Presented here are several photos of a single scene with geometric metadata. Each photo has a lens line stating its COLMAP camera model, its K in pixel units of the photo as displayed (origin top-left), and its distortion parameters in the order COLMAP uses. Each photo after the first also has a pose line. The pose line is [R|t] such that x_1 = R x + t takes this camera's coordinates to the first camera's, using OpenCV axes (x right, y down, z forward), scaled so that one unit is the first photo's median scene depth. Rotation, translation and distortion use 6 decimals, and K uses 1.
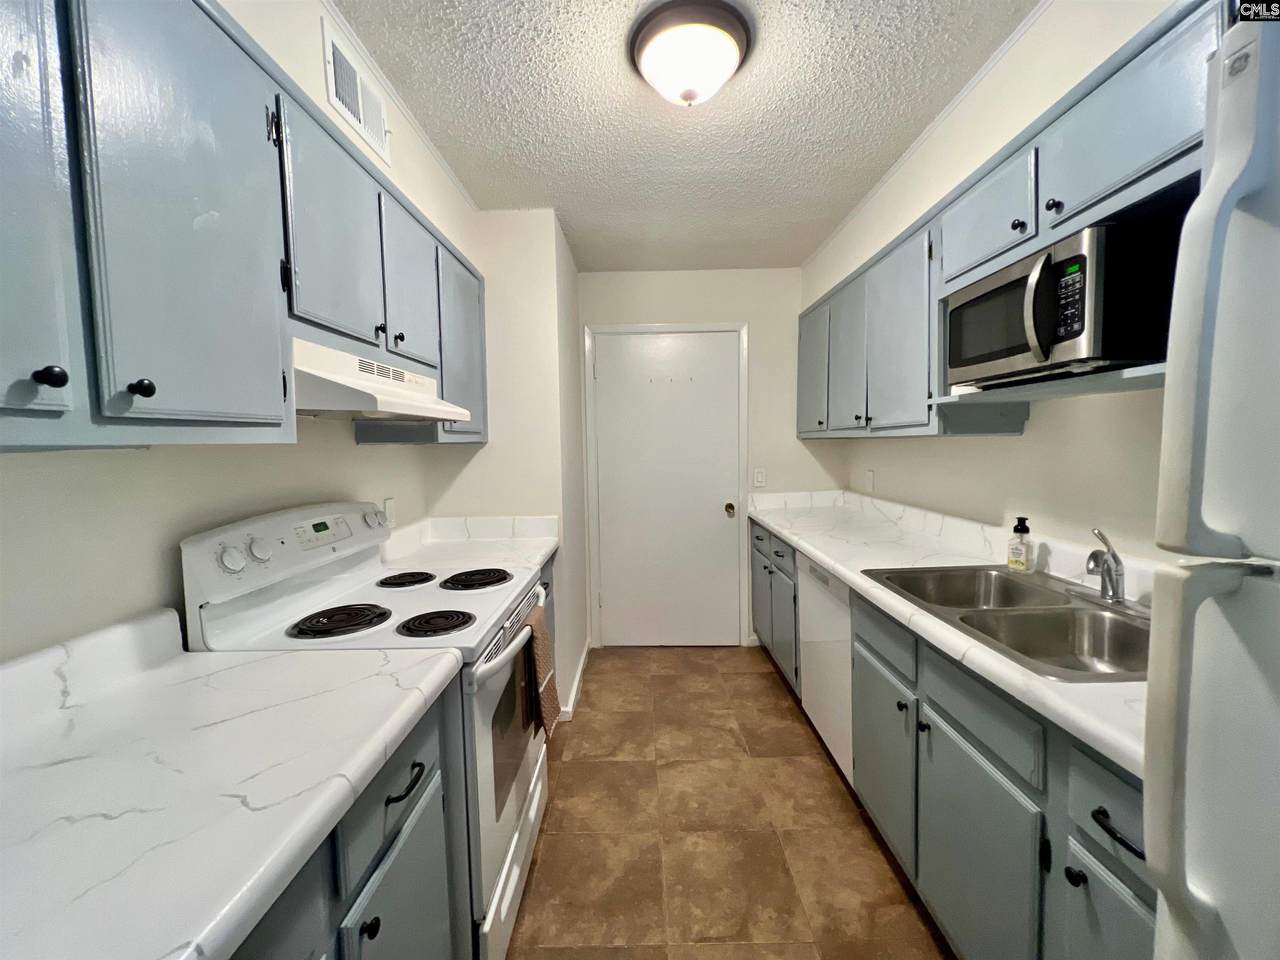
lens RADIAL K [[509.0, 0, 638.9], [0, 509.0, 475.8], [0, 0, 1]] dist [-0.002051, -0.000290]
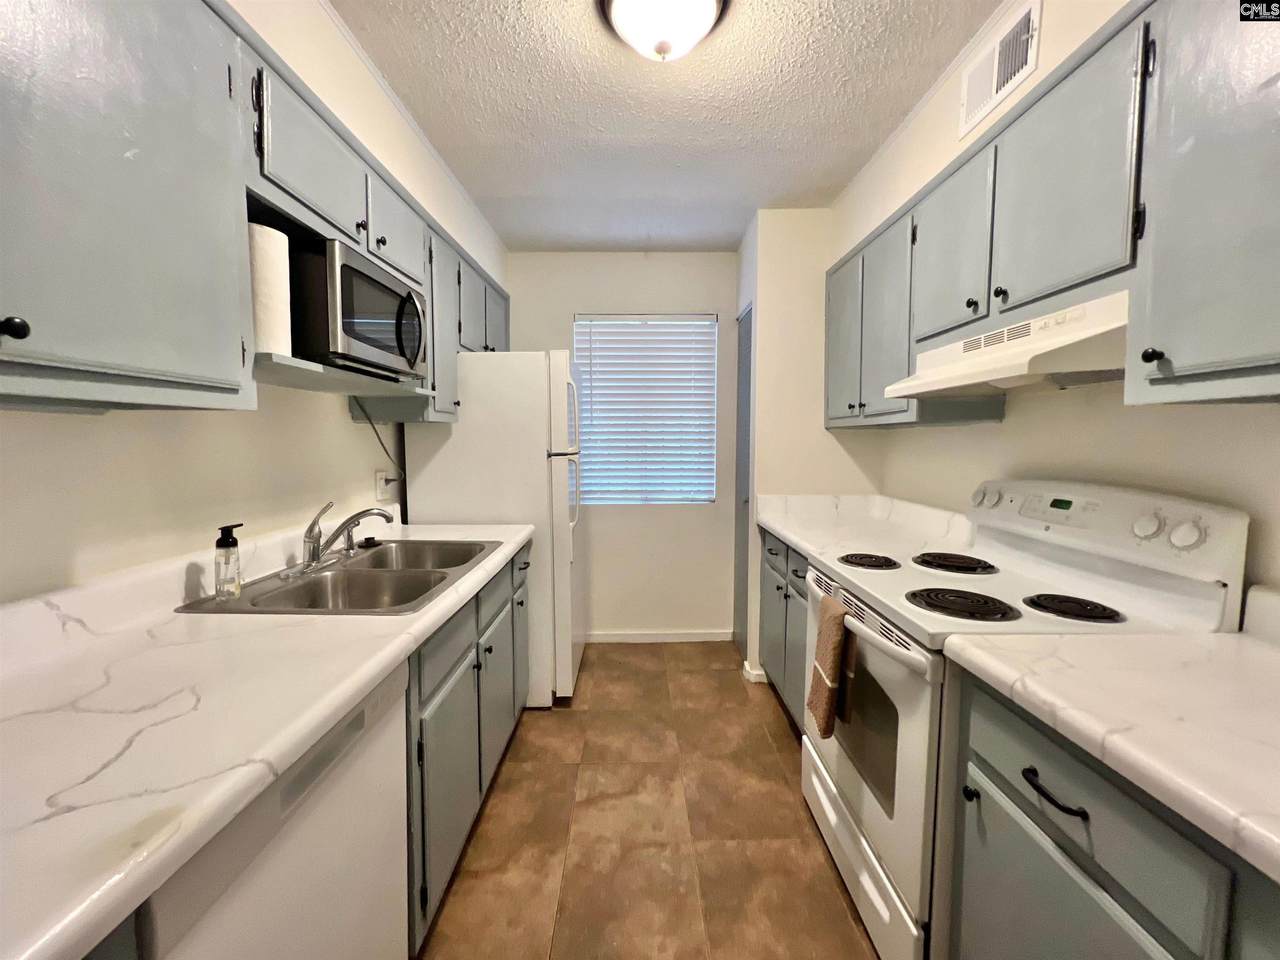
lens RADIAL K [[509.0, 0, 638.9], [0, 509.0, 475.8], [0, 0, 1]] dist [-0.002051, -0.000290]
pose [[-0.999788, 0.019259, -0.007224, 0.160421], [0.018122, 0.990863, 0.133649, -0.091662], [0.009732, 0.133490, -0.991002, 1.938329]]
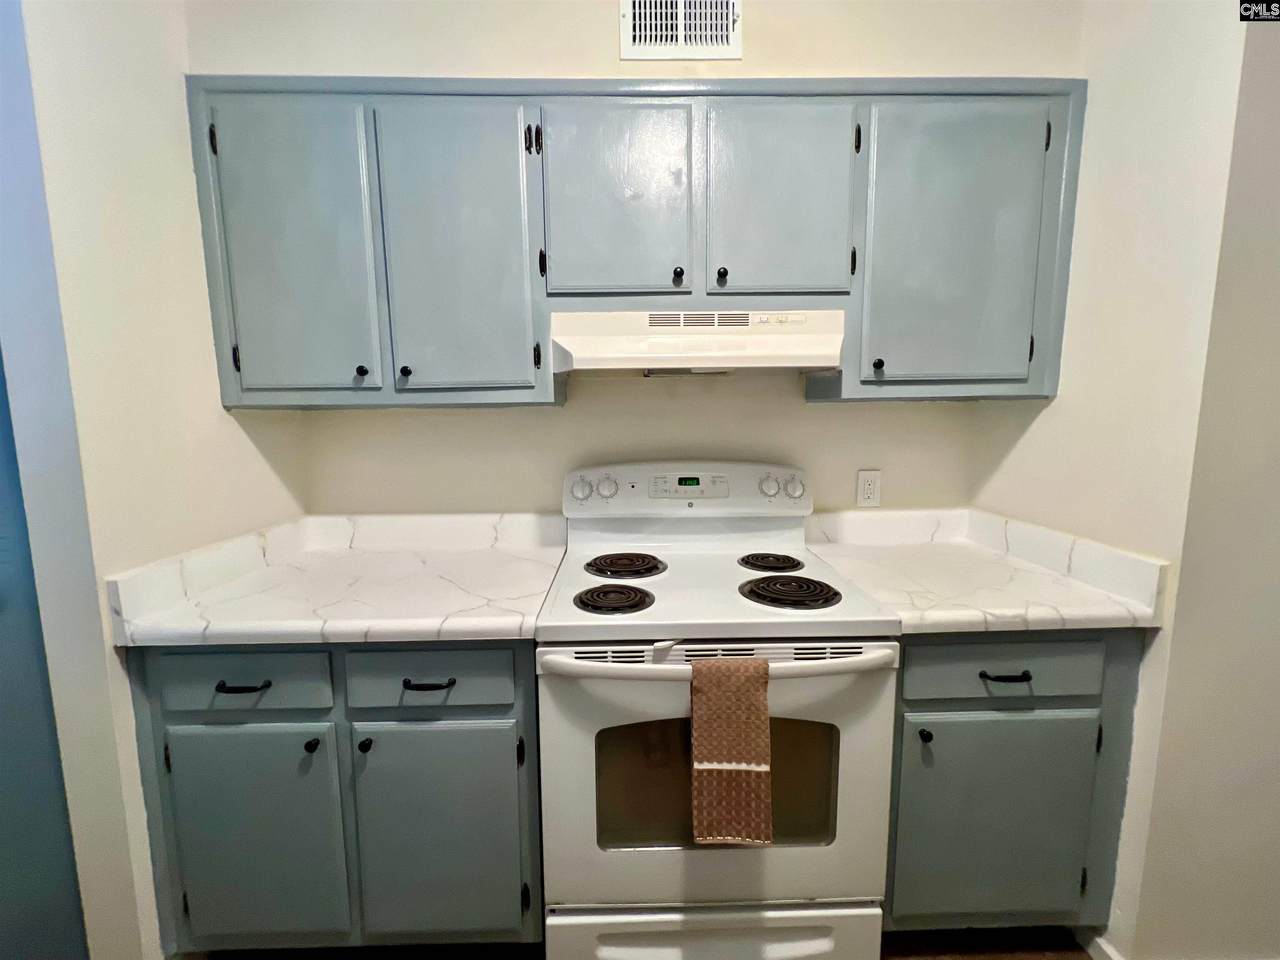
lens RADIAL K [[509.0, 0, 638.9], [0, 509.0, 475.8], [0, 0, 1]] dist [-0.002051, -0.000290]
pose [[0.028400, 0.136033, -0.990297, 0.418132], [-0.054485, 0.989435, 0.134352, -0.047304], [0.998111, 0.050141, 0.035511, 0.869689]]
